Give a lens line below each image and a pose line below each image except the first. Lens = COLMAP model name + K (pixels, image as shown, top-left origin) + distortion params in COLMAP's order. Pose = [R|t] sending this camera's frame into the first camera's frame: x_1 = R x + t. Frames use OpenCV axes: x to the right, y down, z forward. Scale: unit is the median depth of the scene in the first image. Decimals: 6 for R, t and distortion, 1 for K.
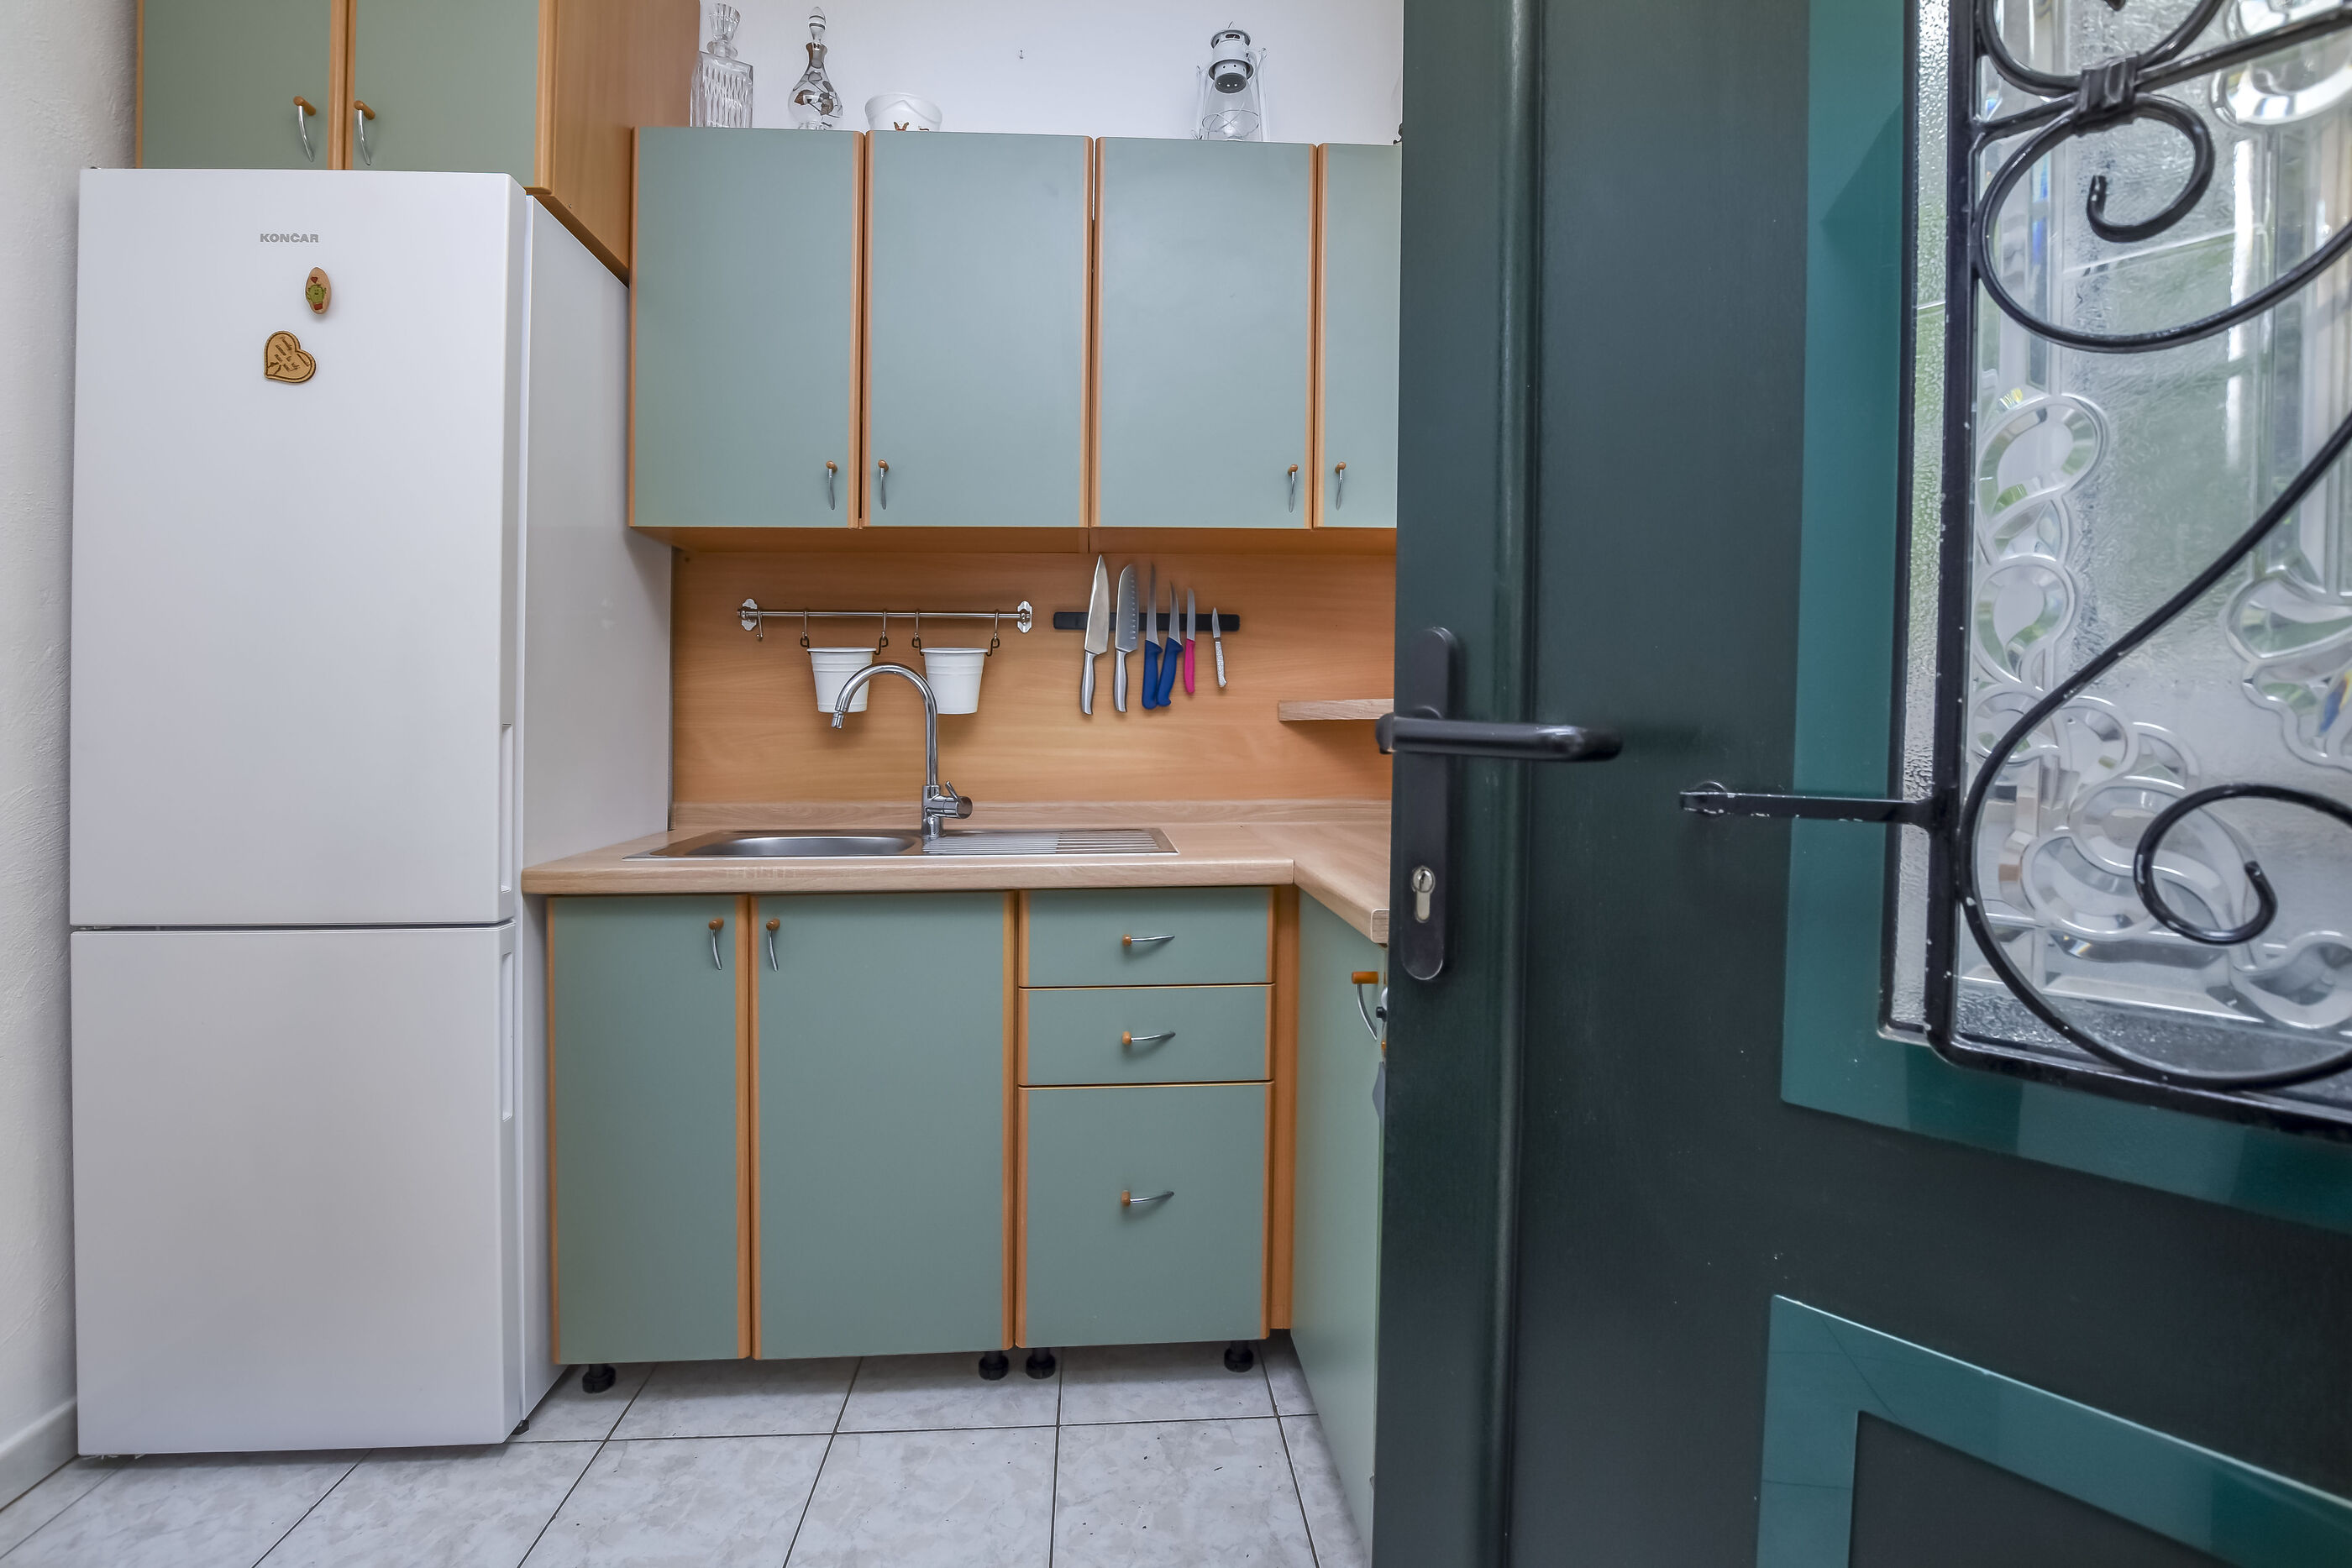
lens RADIAL K [[1072.4, 0, 1178.7], [0, 1072.4, 753.9], [0, 0, 1]] dist [-0.027918, -0.000146]
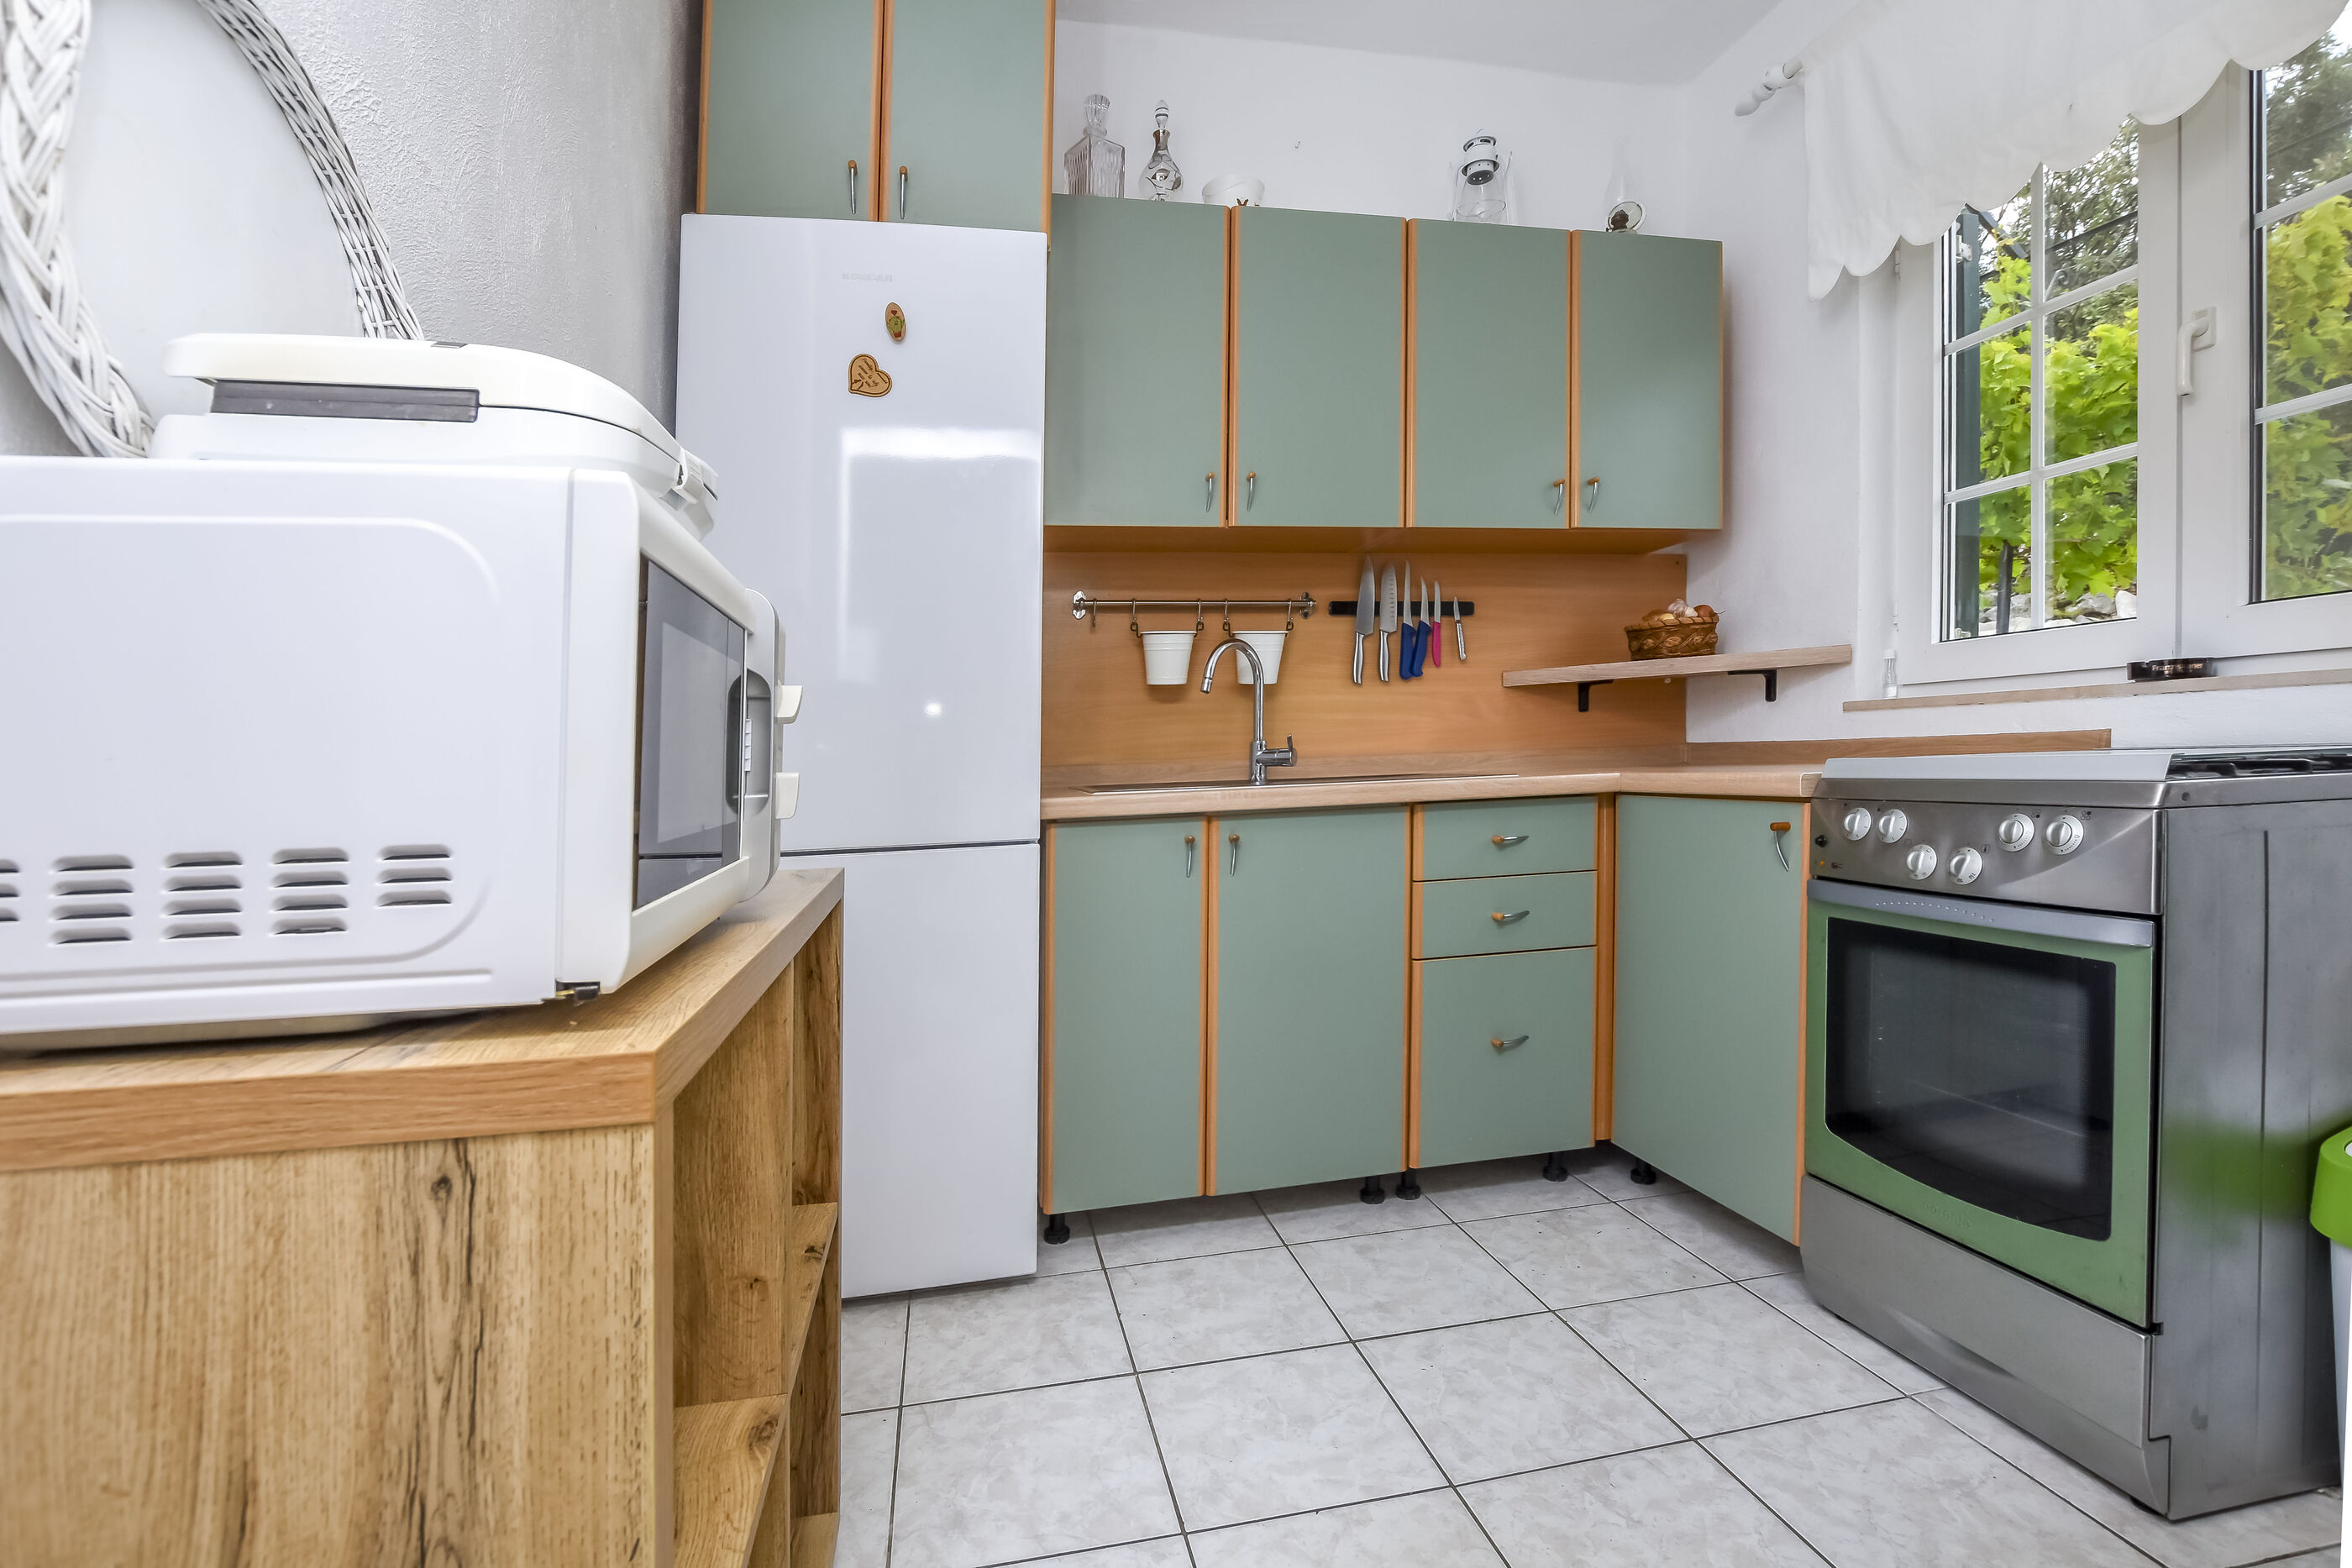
lens RADIAL K [[1041.4, 0, 1170.6], [0, 1041.4, 778.3], [0, 0, 1]] dist [-0.023499, 0.000056]
pose [[0.992372, -0.031203, 0.119264, -0.563564], [0.032185, 0.999462, -0.006322, 0.090715], [-0.119003, 0.010113, 0.992842, -0.195083]]
